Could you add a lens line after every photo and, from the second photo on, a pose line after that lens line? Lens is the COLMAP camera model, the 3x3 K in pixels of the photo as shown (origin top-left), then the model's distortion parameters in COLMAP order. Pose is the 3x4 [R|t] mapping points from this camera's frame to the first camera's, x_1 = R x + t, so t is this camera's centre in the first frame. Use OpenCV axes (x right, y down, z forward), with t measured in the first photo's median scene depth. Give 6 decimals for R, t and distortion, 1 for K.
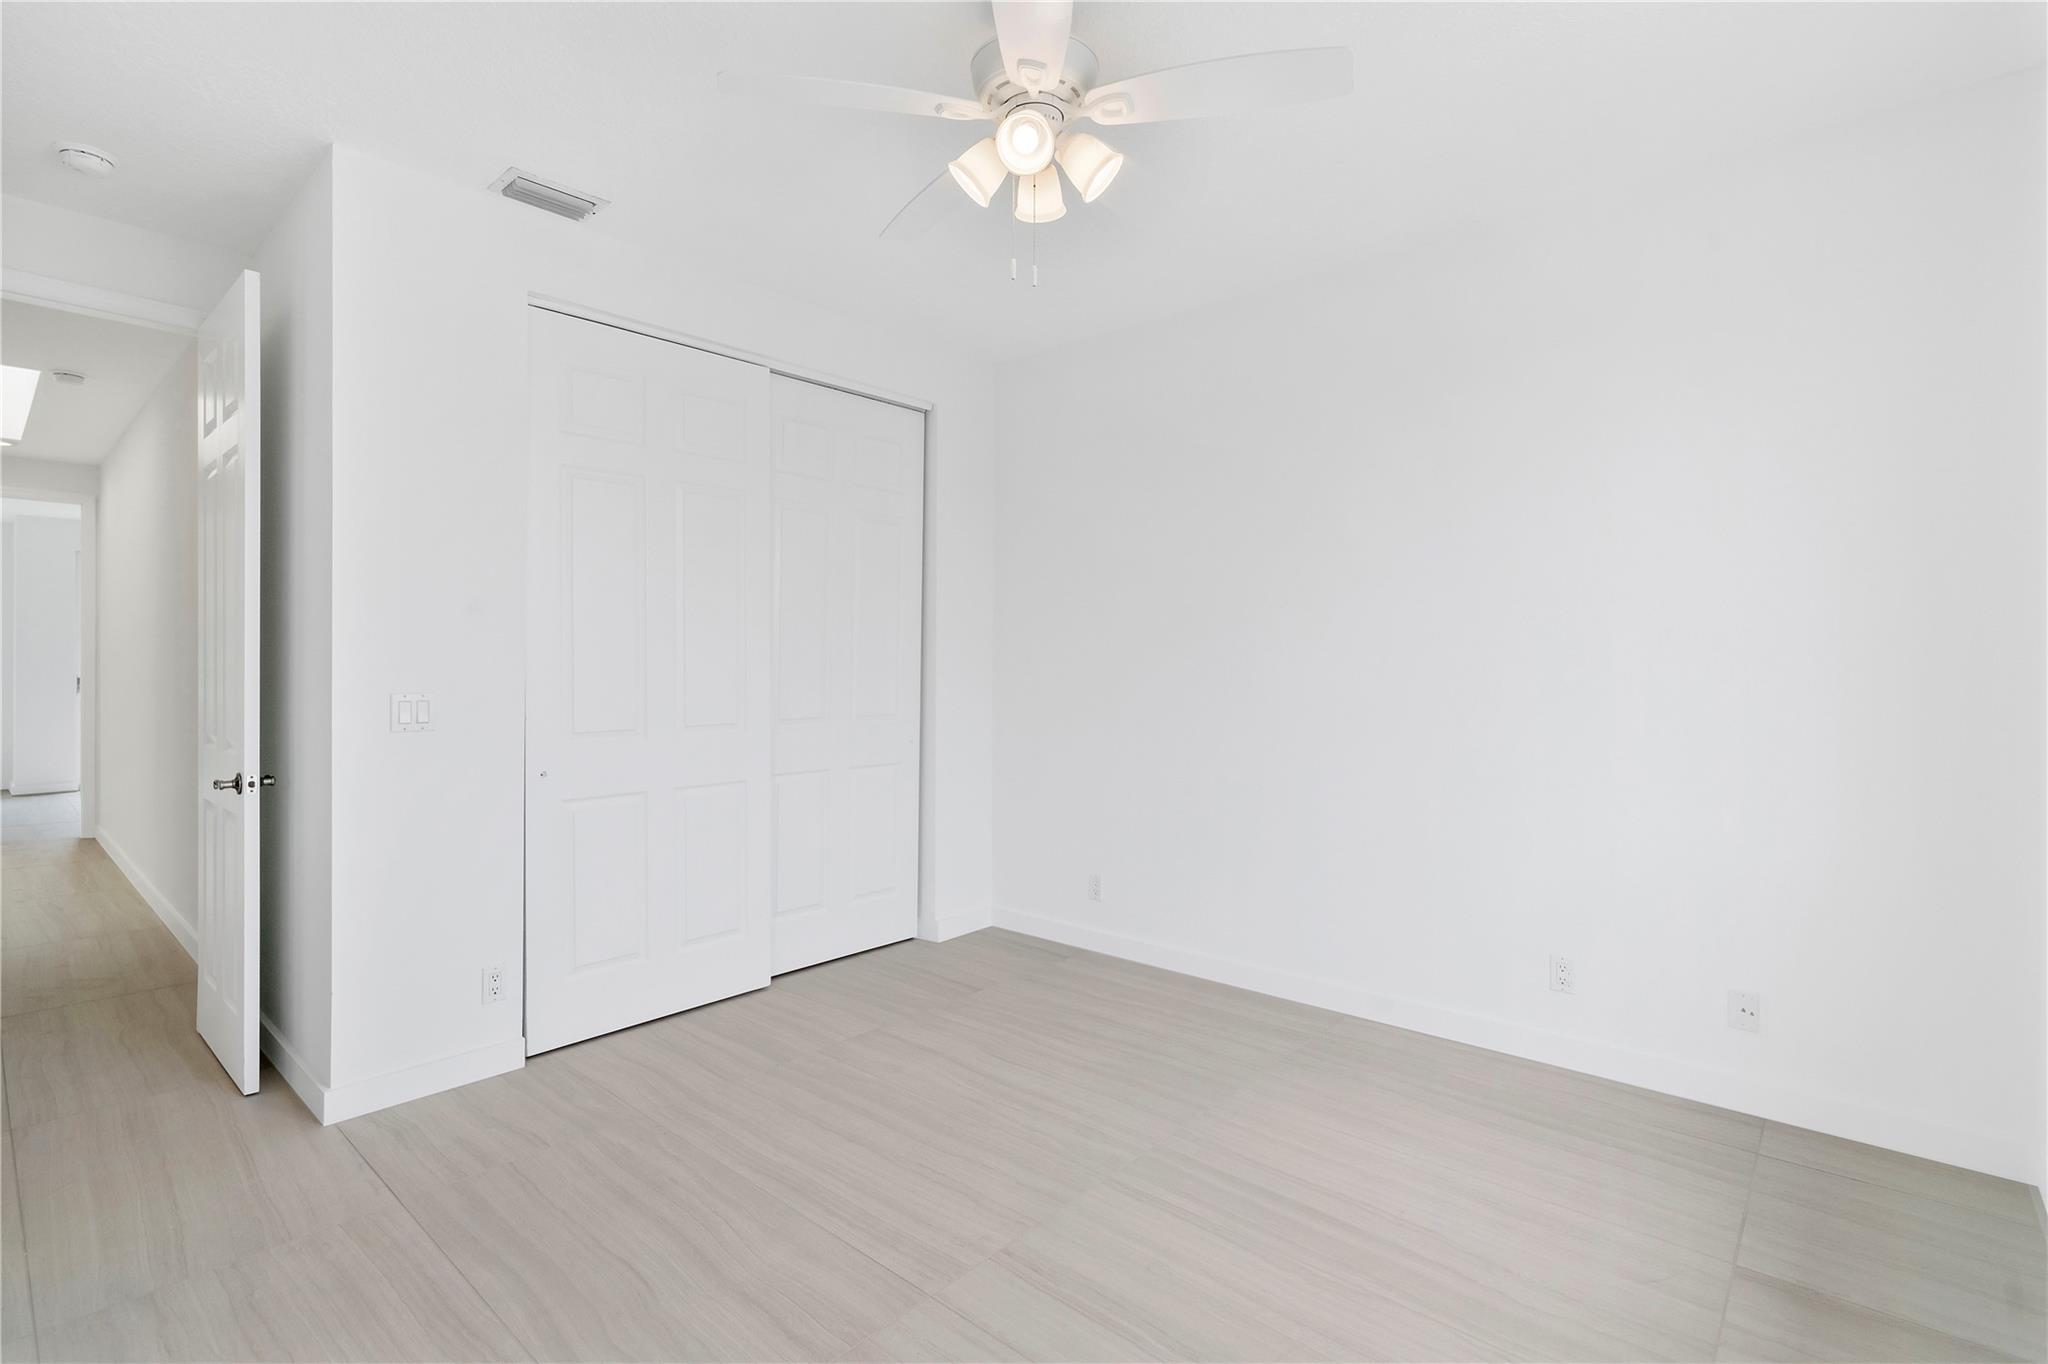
lens RADIAL K [[940.6, 0, 1020.2], [0, 940.6, 674.0], [0, 0, 1]] dist [-0.005964, 0.003487]
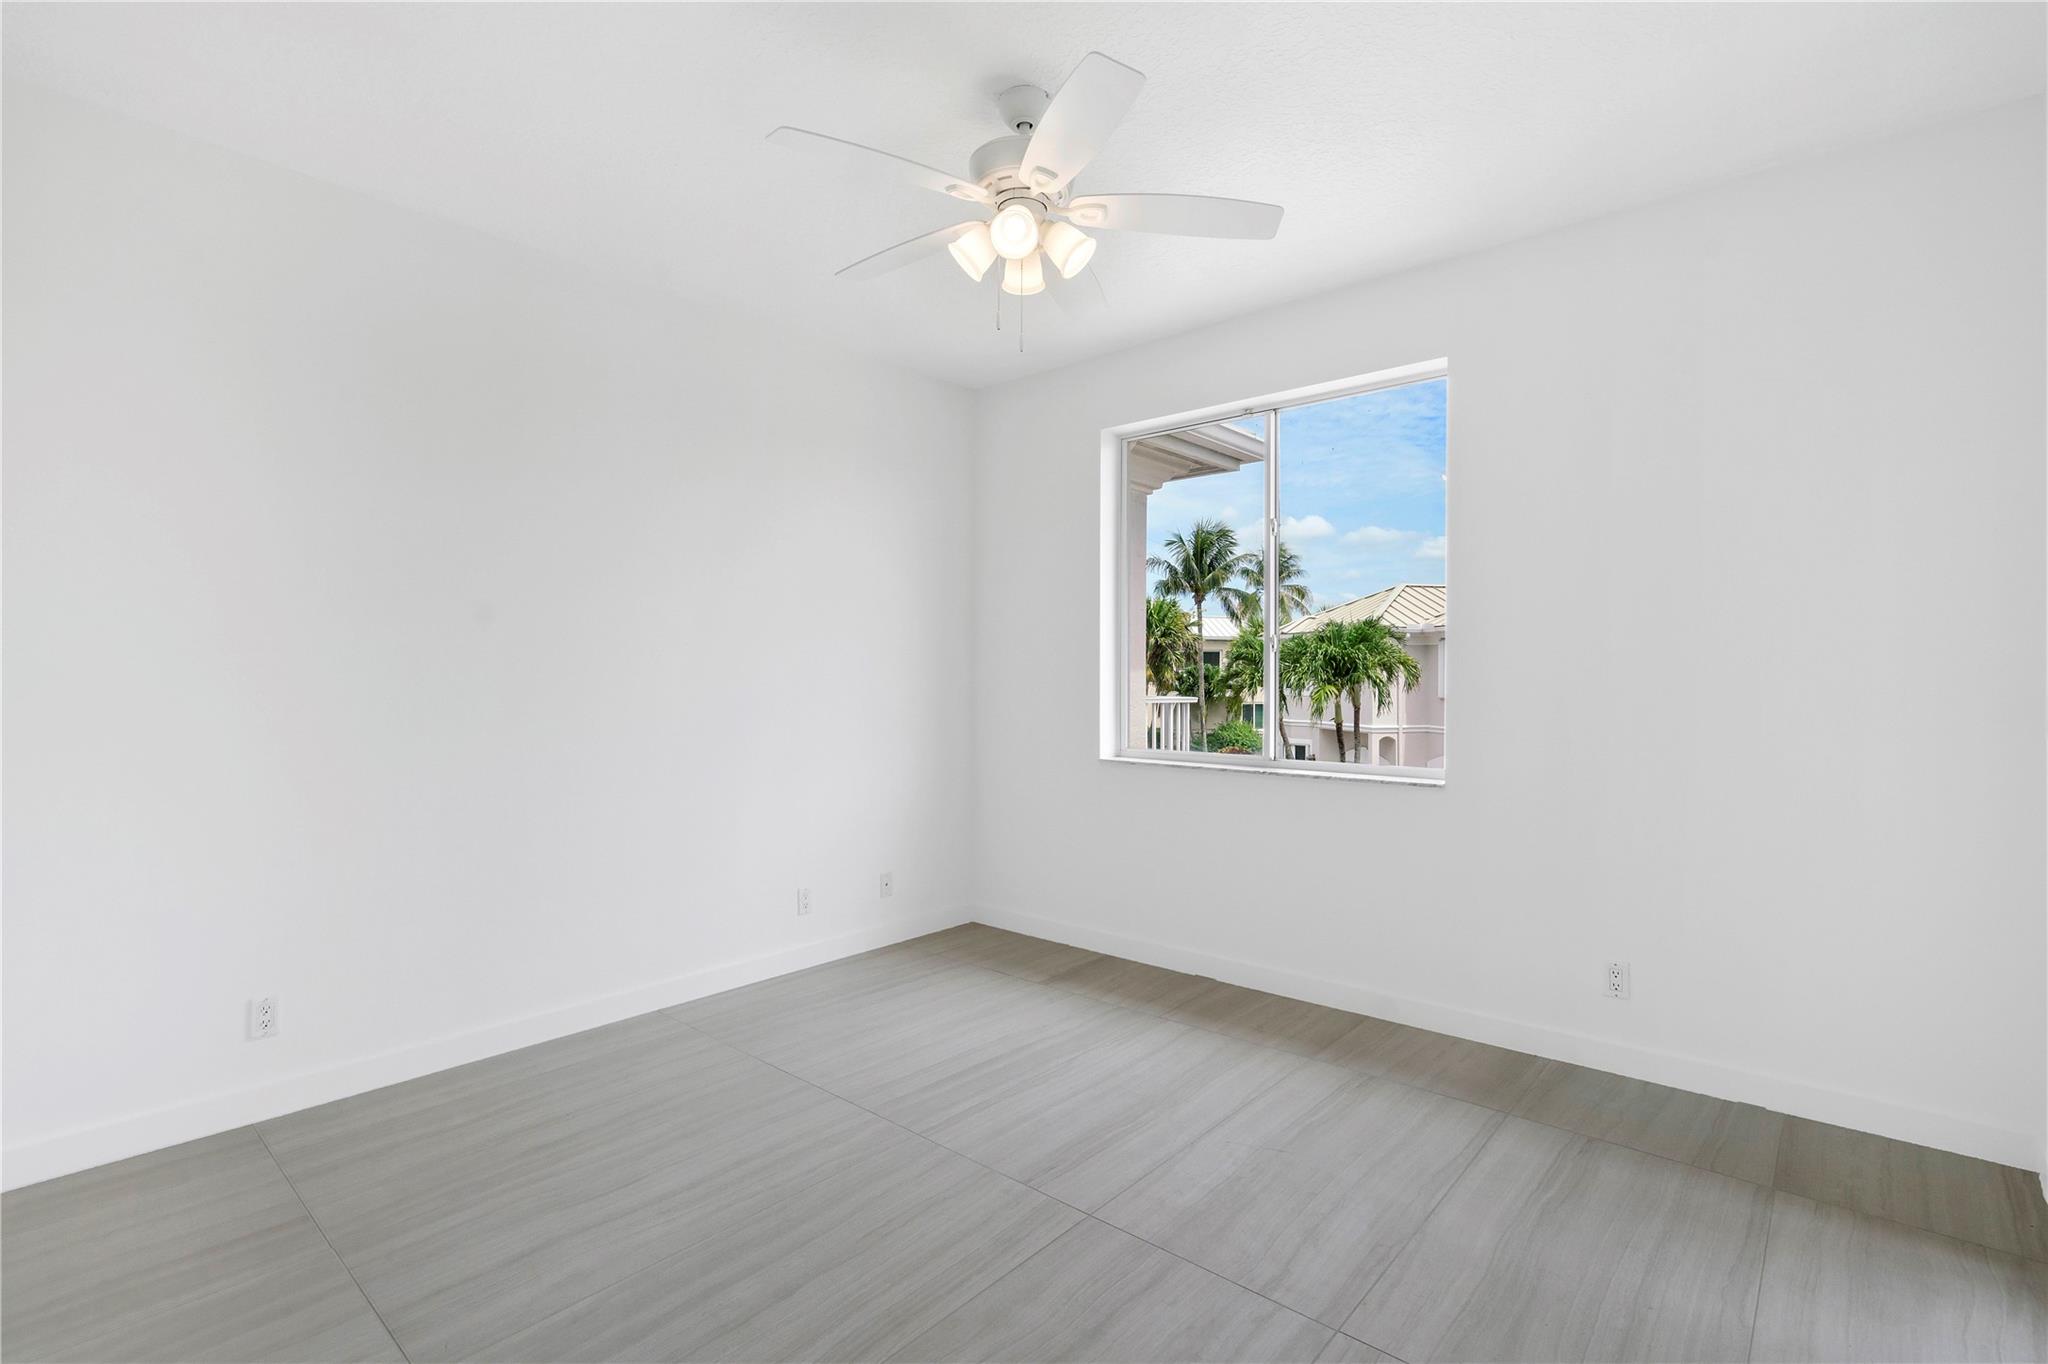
lens RADIAL K [[940.6, 0, 1020.2], [0, 940.6, 680.5], [0, 0, 1]] dist [-0.005964, 0.003487]
pose [[0.006369, -0.004802, 0.999968, -0.839390], [0.005453, 0.999974, 0.004767, -0.009243], [-0.999965, 0.005423, 0.006395, 0.710012]]
